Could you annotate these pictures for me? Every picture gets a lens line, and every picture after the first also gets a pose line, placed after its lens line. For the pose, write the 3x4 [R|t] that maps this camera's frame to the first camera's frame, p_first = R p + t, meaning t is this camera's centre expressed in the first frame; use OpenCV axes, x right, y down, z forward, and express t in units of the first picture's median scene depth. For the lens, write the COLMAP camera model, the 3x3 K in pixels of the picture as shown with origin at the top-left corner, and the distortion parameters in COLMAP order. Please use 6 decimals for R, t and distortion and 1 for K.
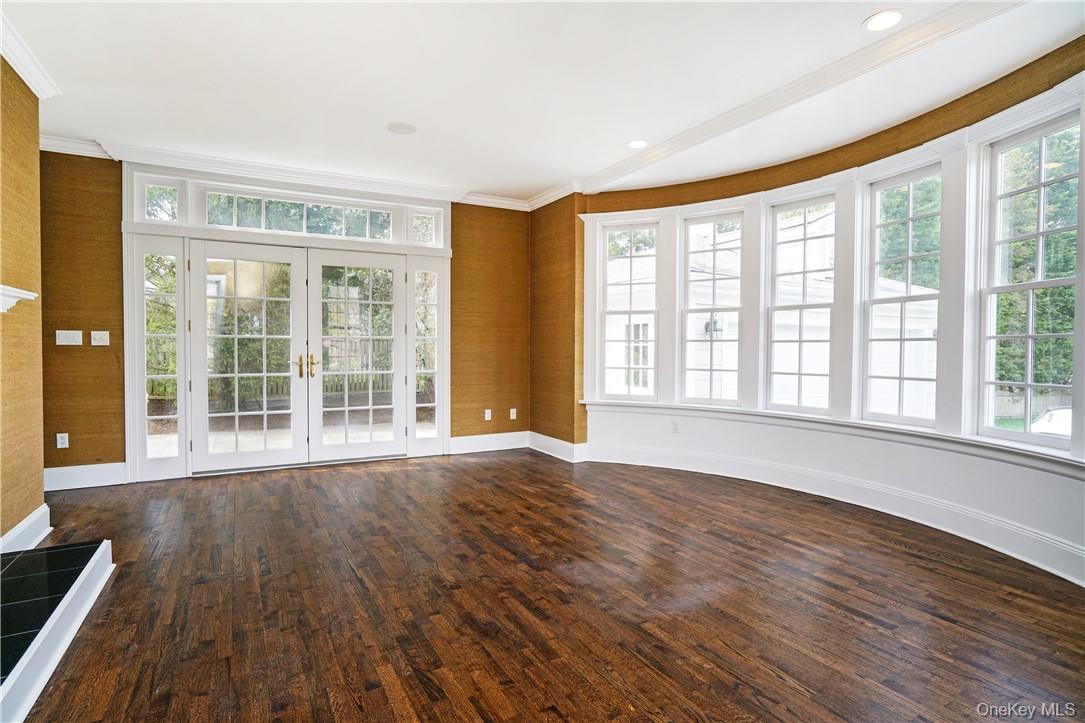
lens RADIAL K [[562.4, 0, 535.7], [0, 562.4, 369.3], [0, 0, 1]] dist [-0.042841, -0.000214]
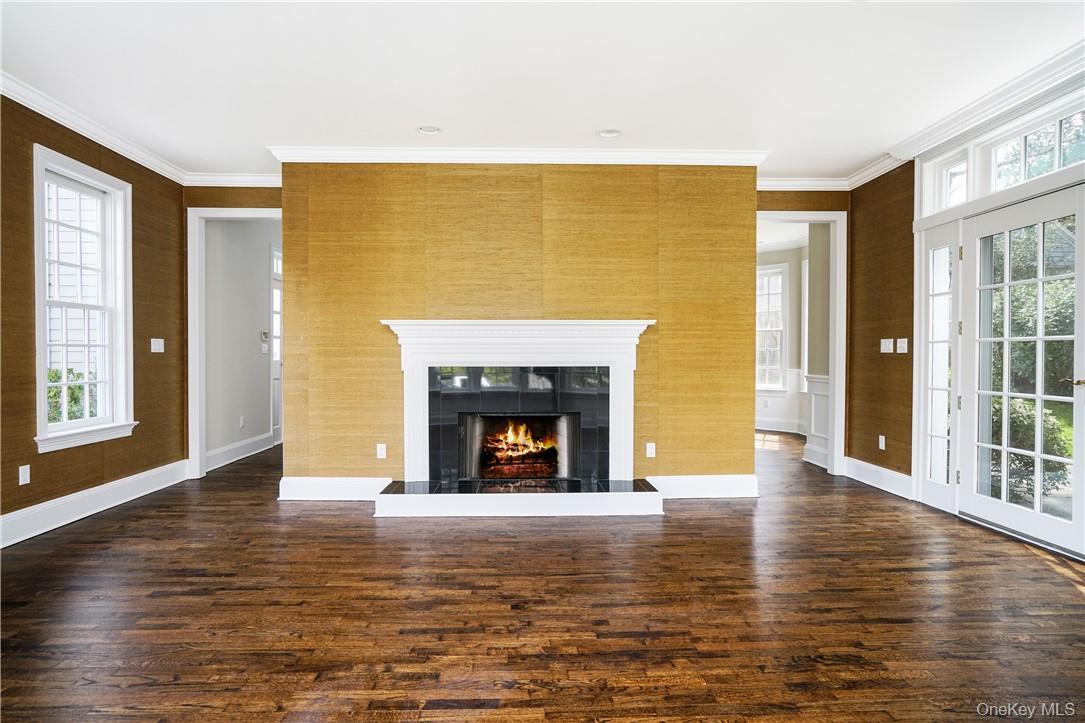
lens RADIAL K [[590.2, 0, 540.0], [0, 590.2, 357.5], [0, 0, 1]] dist [-0.026429, 0.005868]
pose [[-0.459763, 0.000306, -0.888042, 0.682132], [-0.036360, 0.999155, 0.019168, -0.049757], [0.887297, 0.041102, -0.459363, 1.393291]]
